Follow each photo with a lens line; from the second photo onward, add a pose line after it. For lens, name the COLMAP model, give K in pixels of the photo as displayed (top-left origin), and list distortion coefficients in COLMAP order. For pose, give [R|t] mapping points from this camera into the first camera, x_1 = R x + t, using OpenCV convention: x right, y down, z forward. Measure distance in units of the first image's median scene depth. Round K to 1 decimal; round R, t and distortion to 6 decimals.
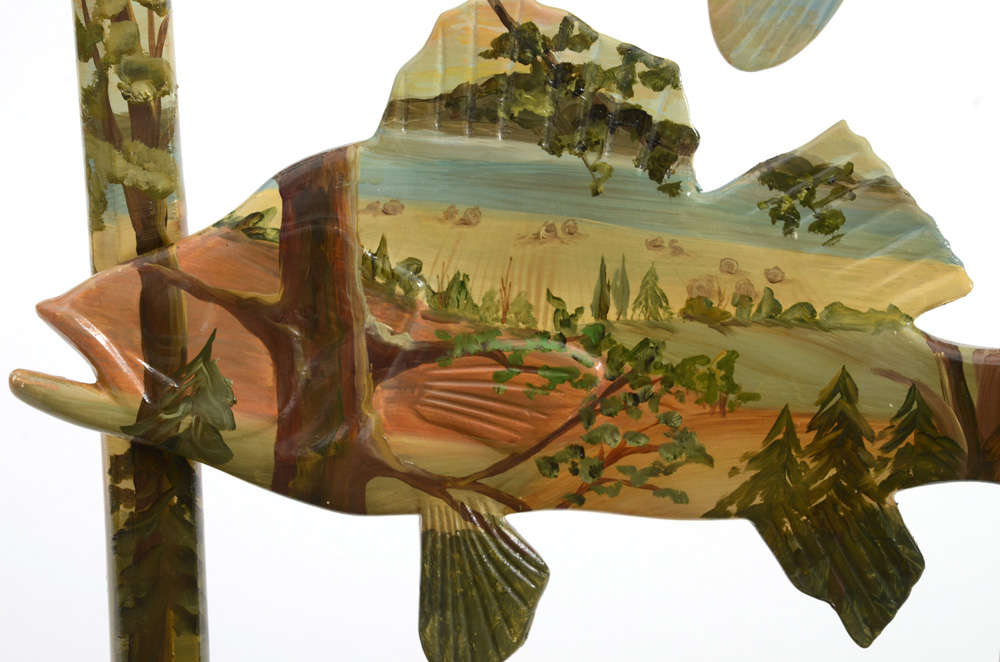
lens RADIAL K [[3116.3, 0, 497.7], [0, 3116.3, 334.3], [0, 0, 1]] dist [0.813055, 0.000000]
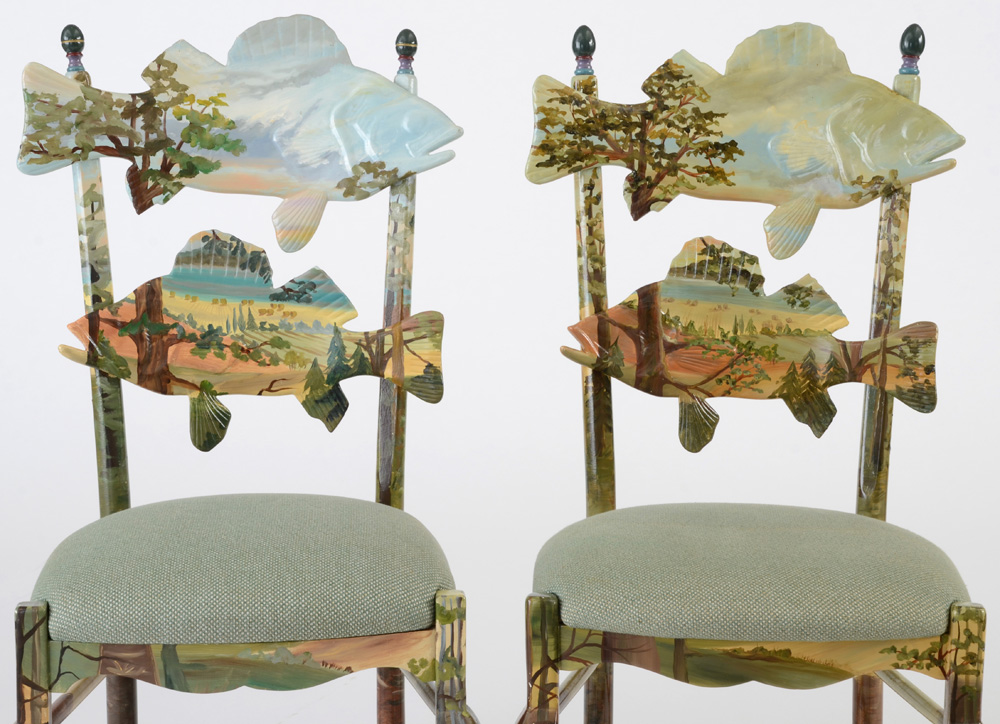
lens RADIAL K [[2857.3, 0, 486.4], [0, 2857.3, 362.8], [0, 0, 1]] dist [0.683592, 0.000000]
pose [[0.999608, -0.006847, -0.027137, -0.145771], [0.002522, 0.987707, -0.156298, 0.493359], [0.027874, 0.156168, 0.987337, -1.965771]]
